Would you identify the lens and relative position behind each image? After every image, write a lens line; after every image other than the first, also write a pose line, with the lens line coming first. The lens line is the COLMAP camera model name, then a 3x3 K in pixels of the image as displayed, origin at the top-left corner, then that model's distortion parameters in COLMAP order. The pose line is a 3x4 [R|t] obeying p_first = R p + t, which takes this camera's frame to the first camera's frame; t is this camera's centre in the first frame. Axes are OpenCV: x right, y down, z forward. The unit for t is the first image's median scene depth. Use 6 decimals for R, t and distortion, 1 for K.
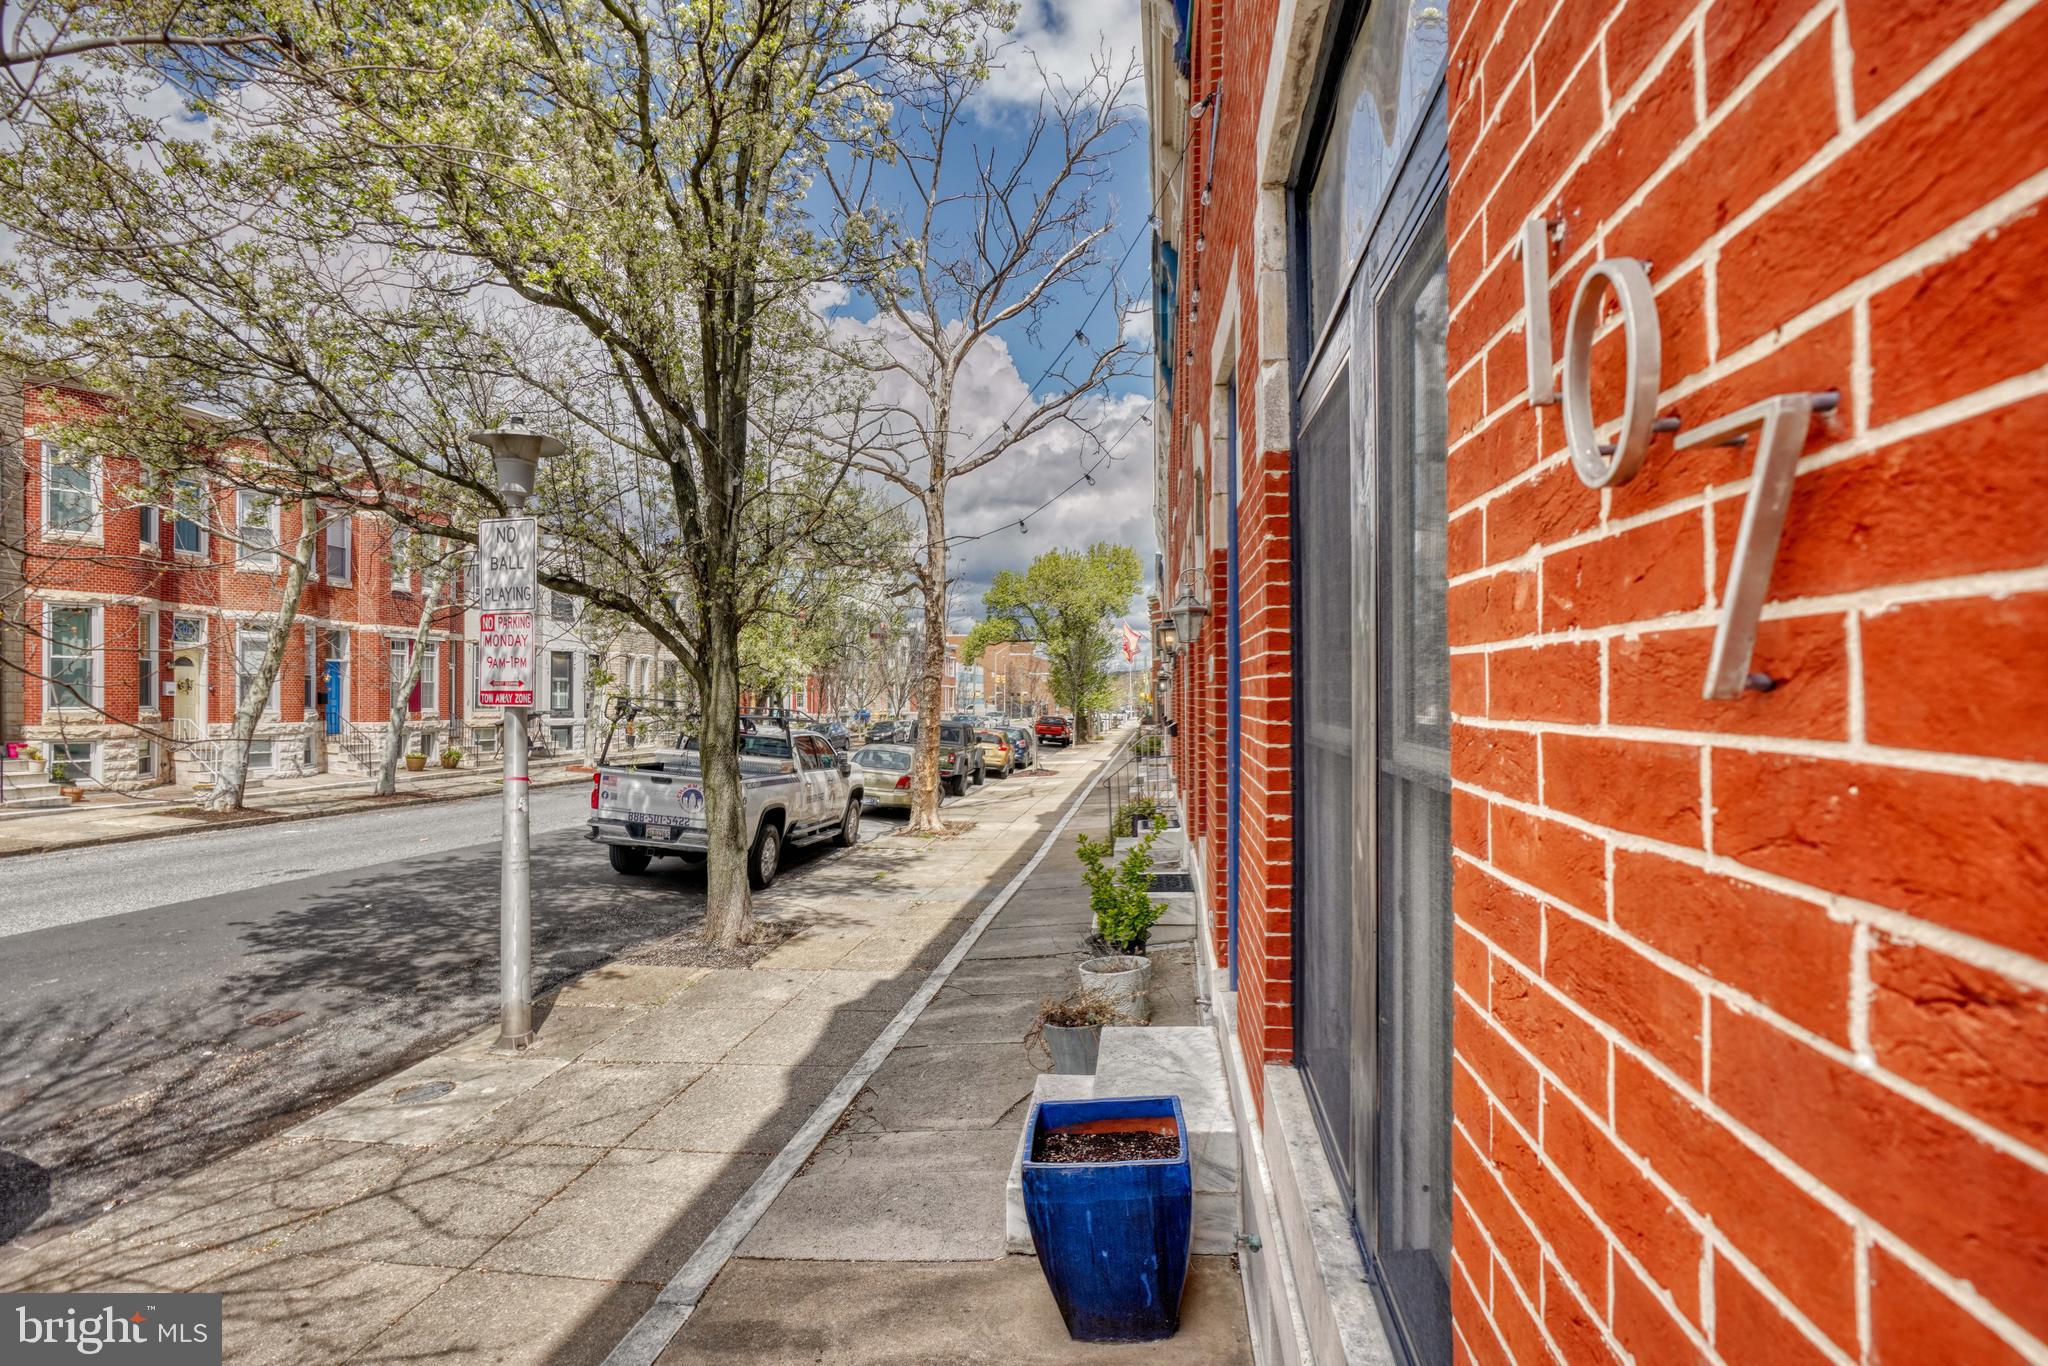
lens RADIAL K [[1007.4, 0, 1022.3], [0, 1007.4, 690.1], [0, 0, 1]] dist [-0.013448, 0.002281]
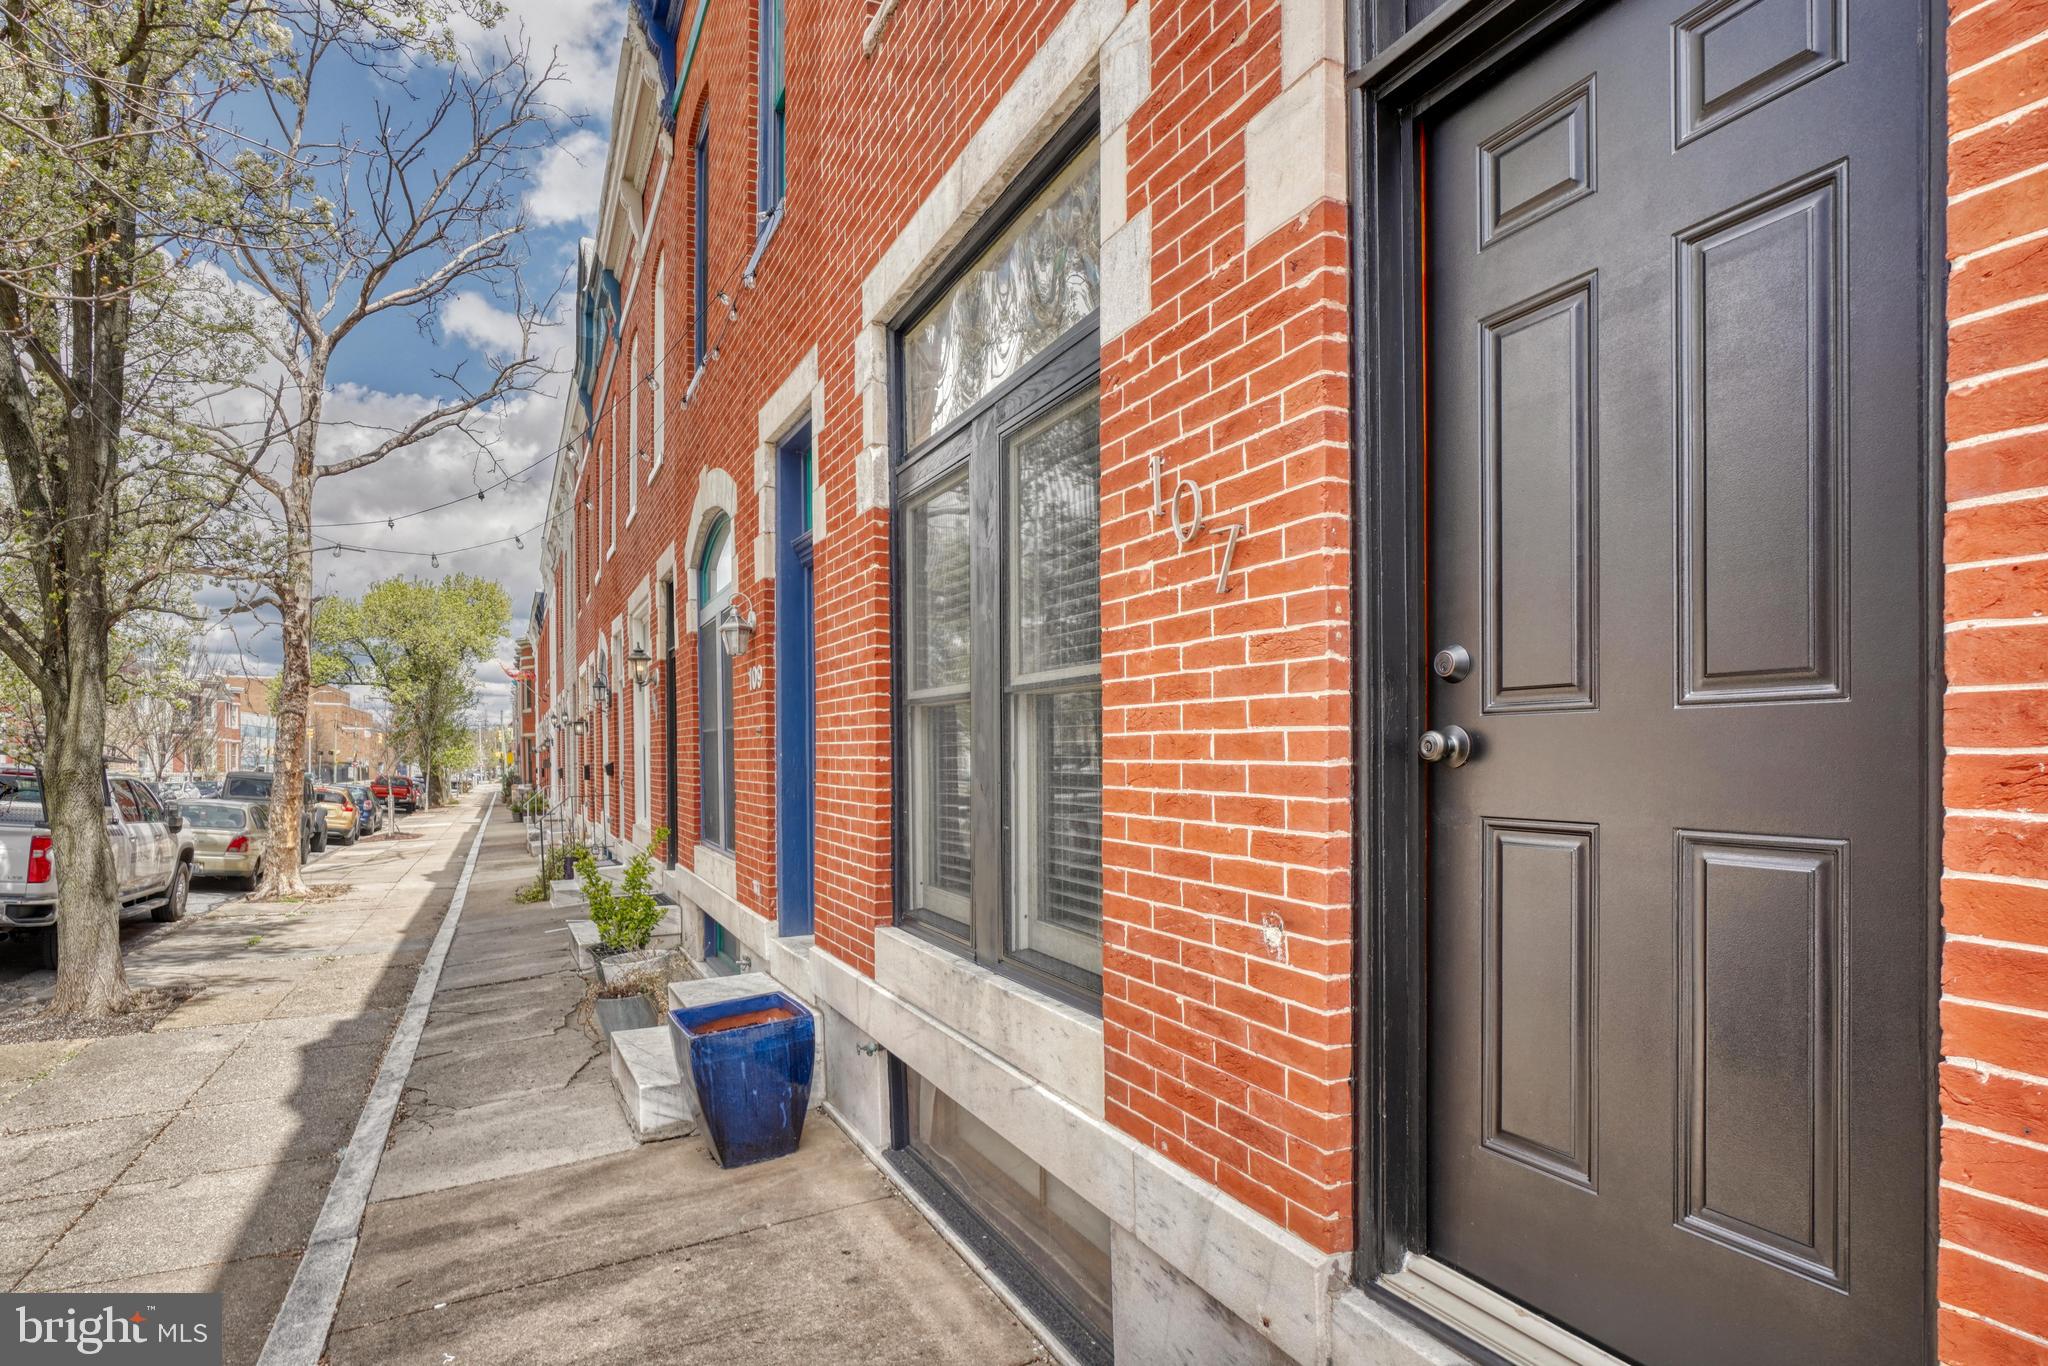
lens RADIAL K [[1075.2, 0, 1020.2], [0, 1075.2, 761.0], [0, 0, 1]] dist [-0.002797, 0.001392]
pose [[0.830770, -0.001875, 0.556613, -0.155468], [-0.000637, 0.999990, 0.004319, 0.042746], [-0.556616, -0.003942, 0.830761, -0.141964]]
